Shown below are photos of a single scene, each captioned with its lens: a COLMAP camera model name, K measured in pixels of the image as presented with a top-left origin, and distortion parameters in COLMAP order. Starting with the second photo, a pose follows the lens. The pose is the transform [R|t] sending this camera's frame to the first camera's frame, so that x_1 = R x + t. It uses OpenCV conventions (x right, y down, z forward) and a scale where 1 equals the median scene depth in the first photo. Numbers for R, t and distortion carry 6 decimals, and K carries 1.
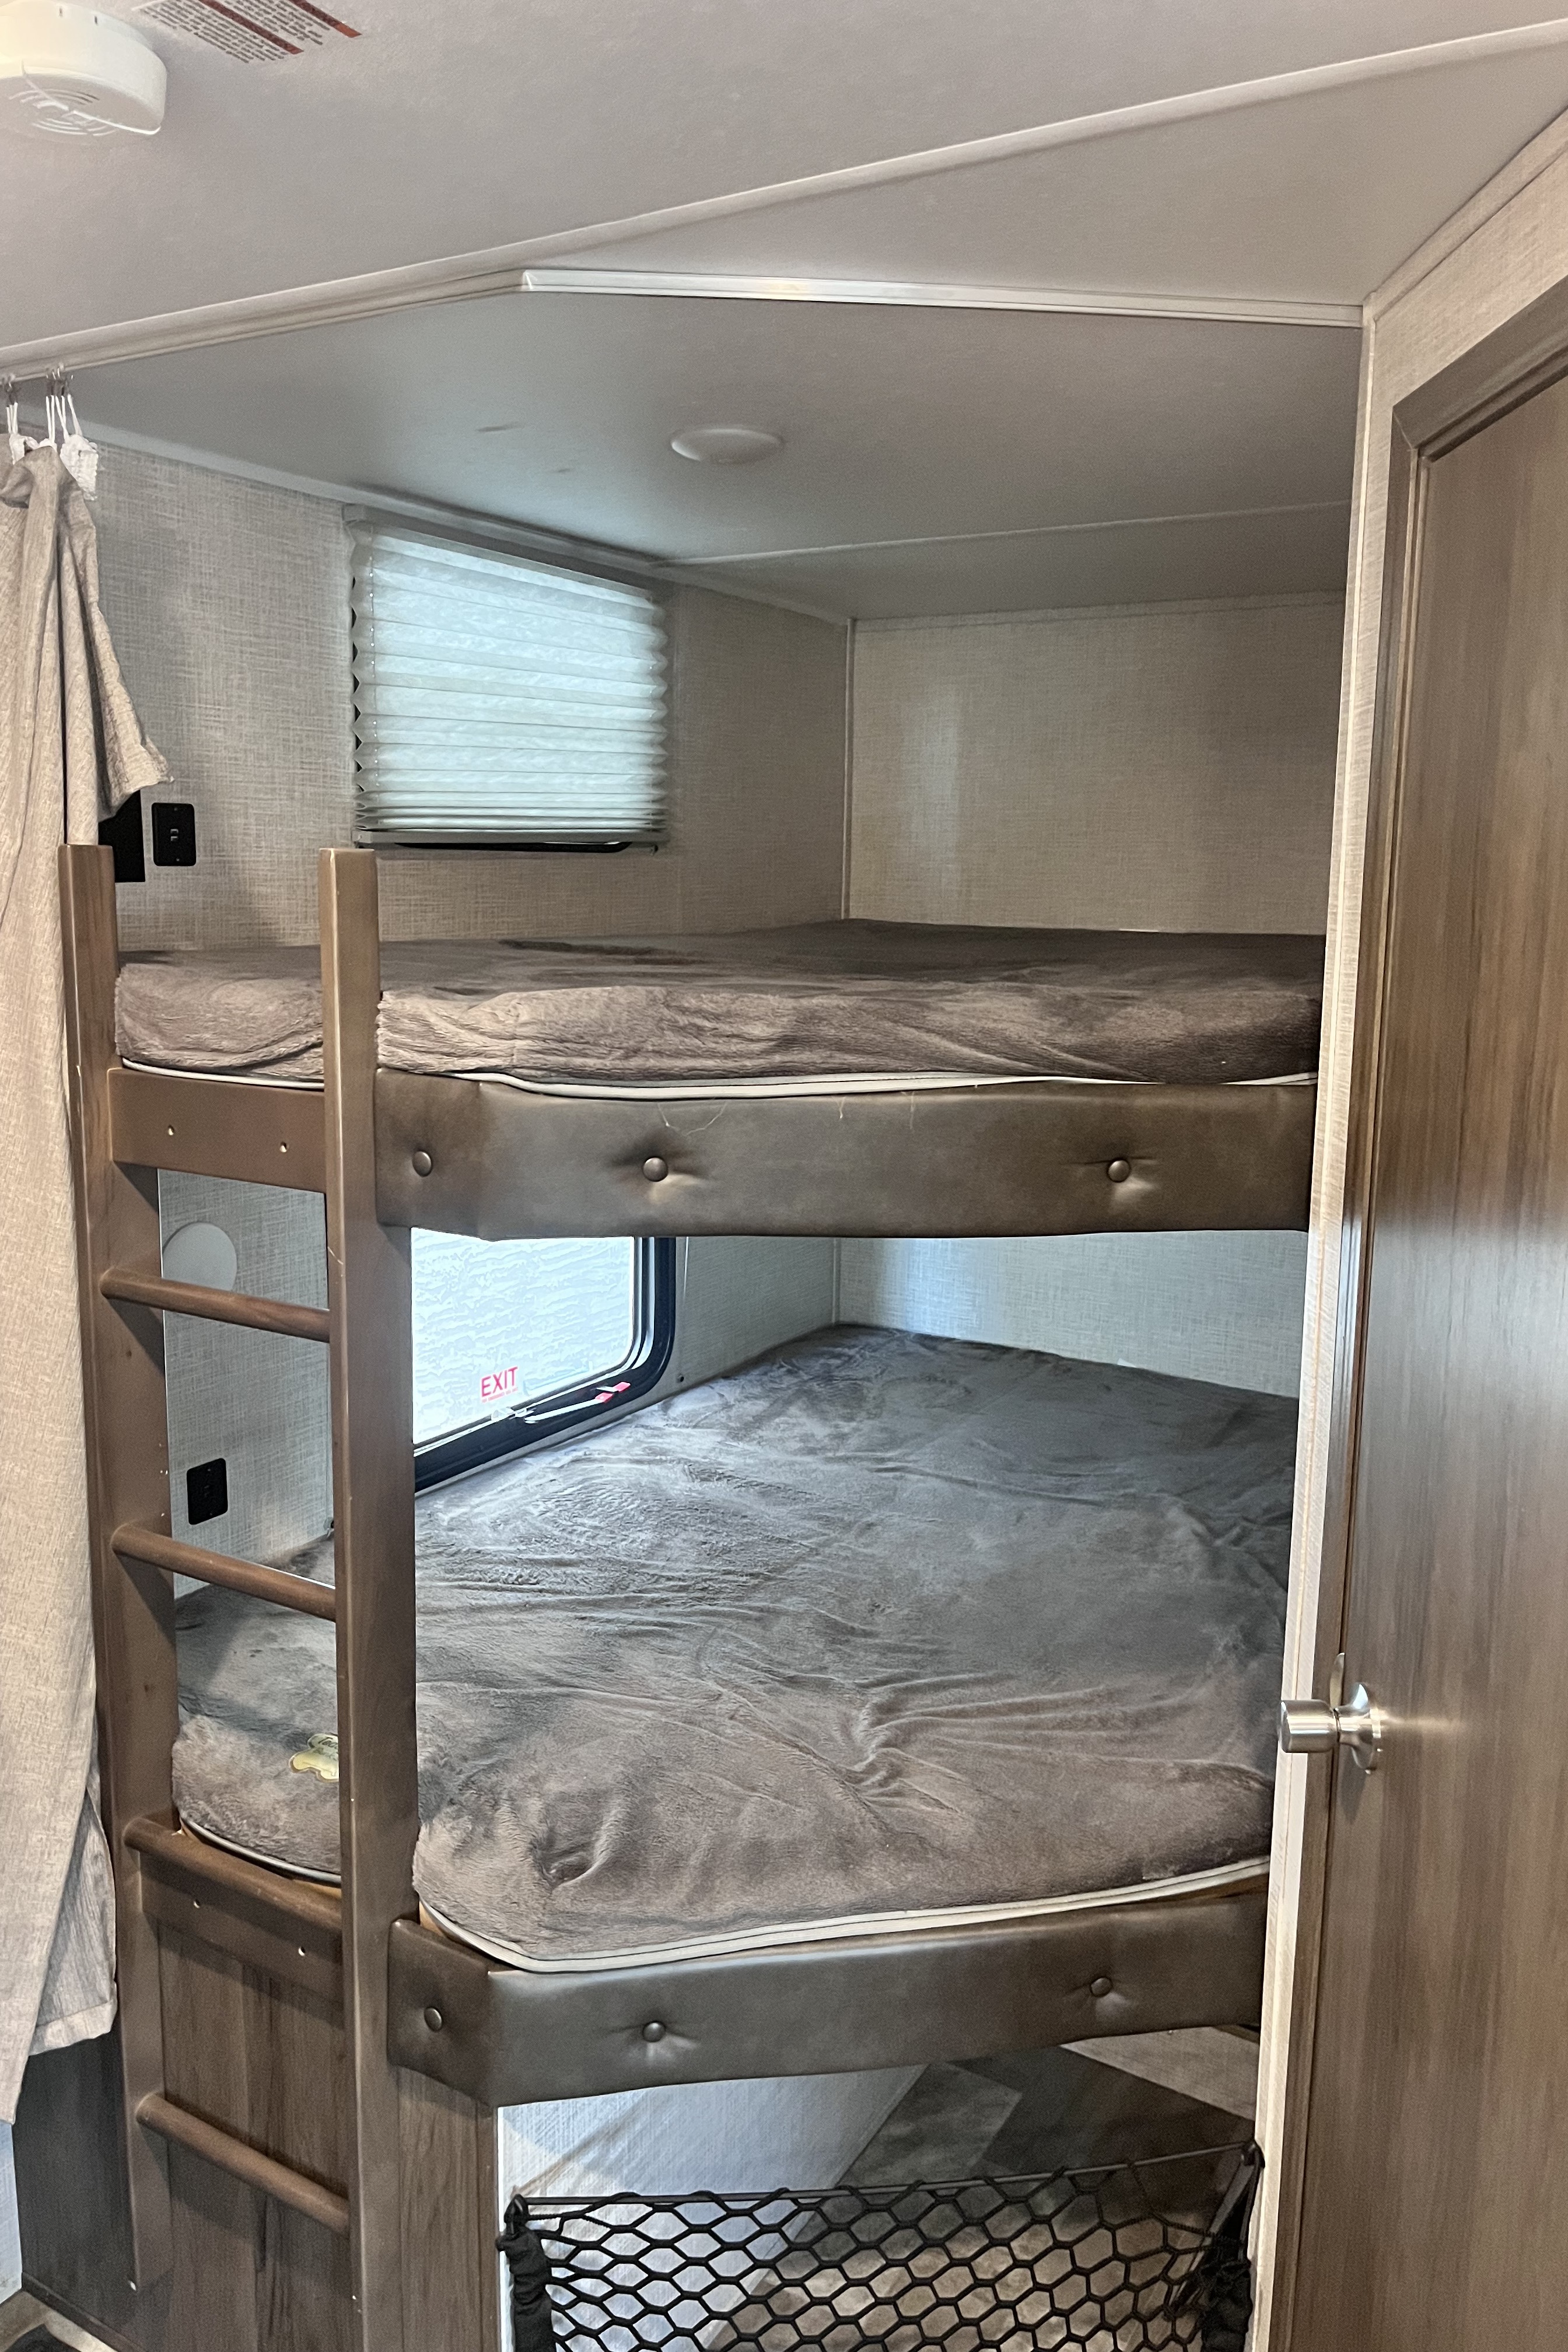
lens RADIAL K [[1743.1, 0, 783.6], [0, 1743.1, 1186.6], [0, 0, 1]] dist [0.041913, -0.060188]
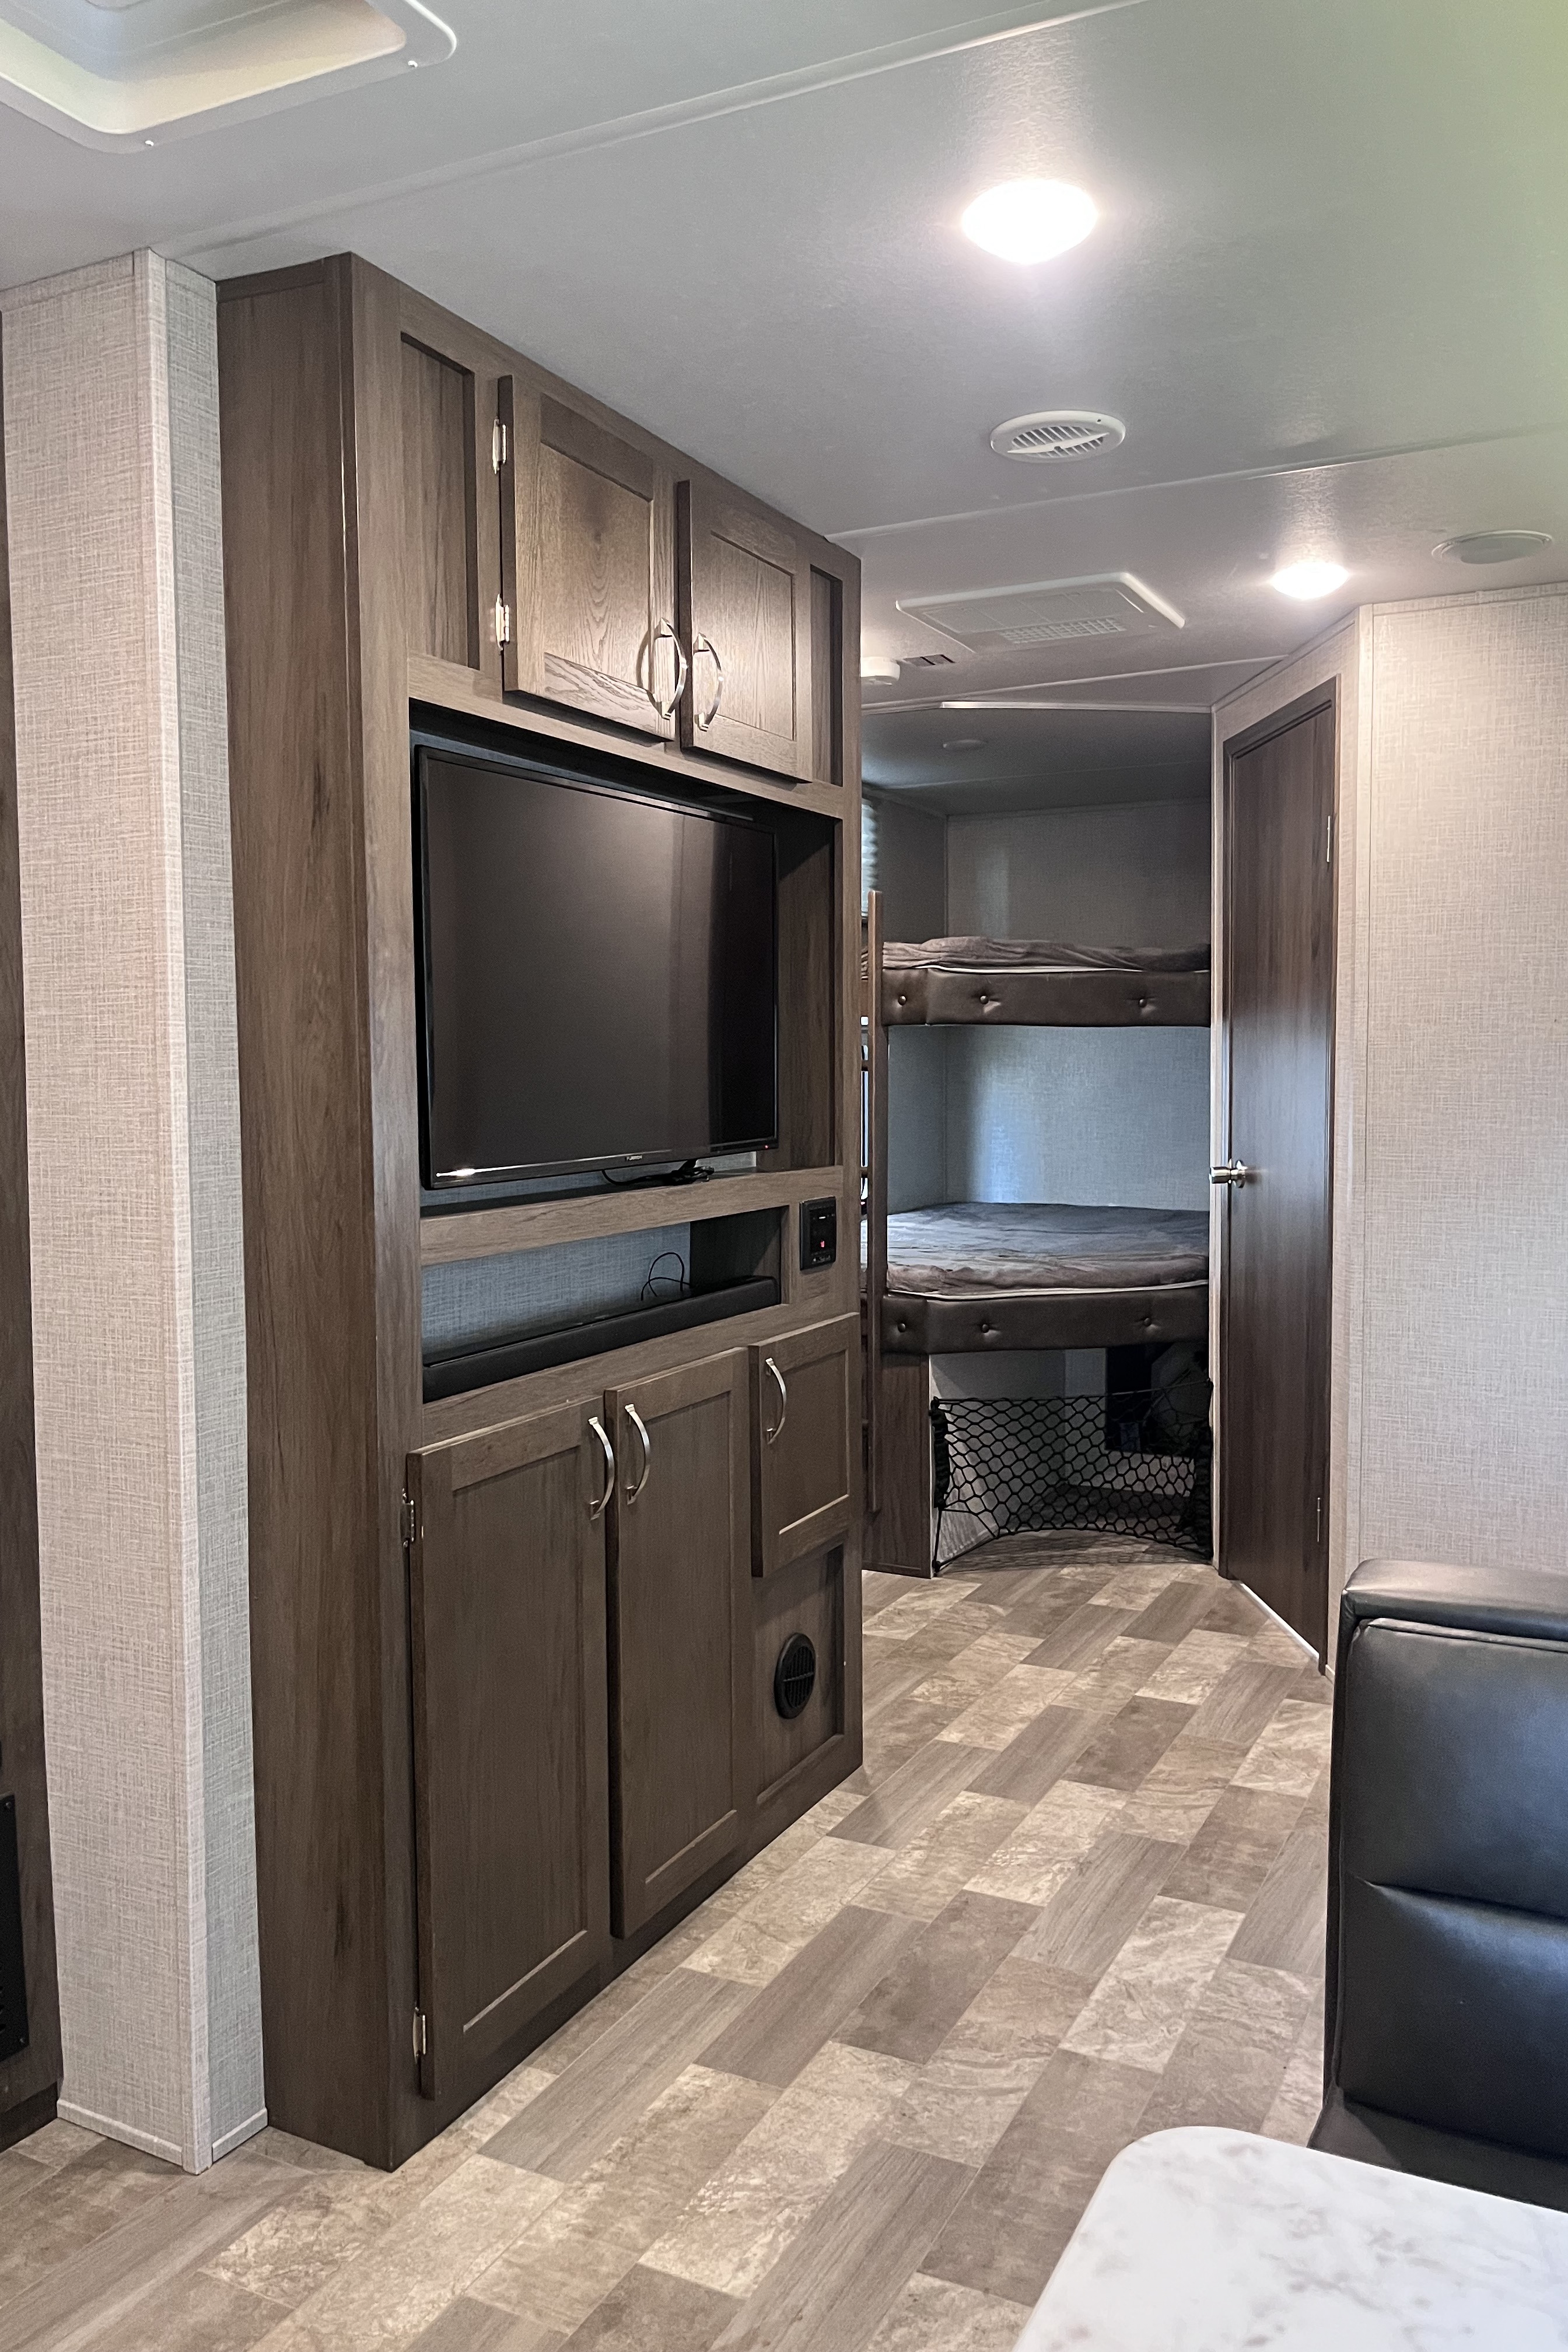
lens RADIAL K [[1743.1, 0, 783.6], [0, 1743.1, 1186.6], [0, 0, 1]] dist [0.041913, -0.060188]
pose [[0.998055, -0.025850, 0.056723, -0.520139], [0.031691, 0.994008, -0.104614, 0.530607], [-0.053679, 0.106208, 0.992894, -1.626635]]
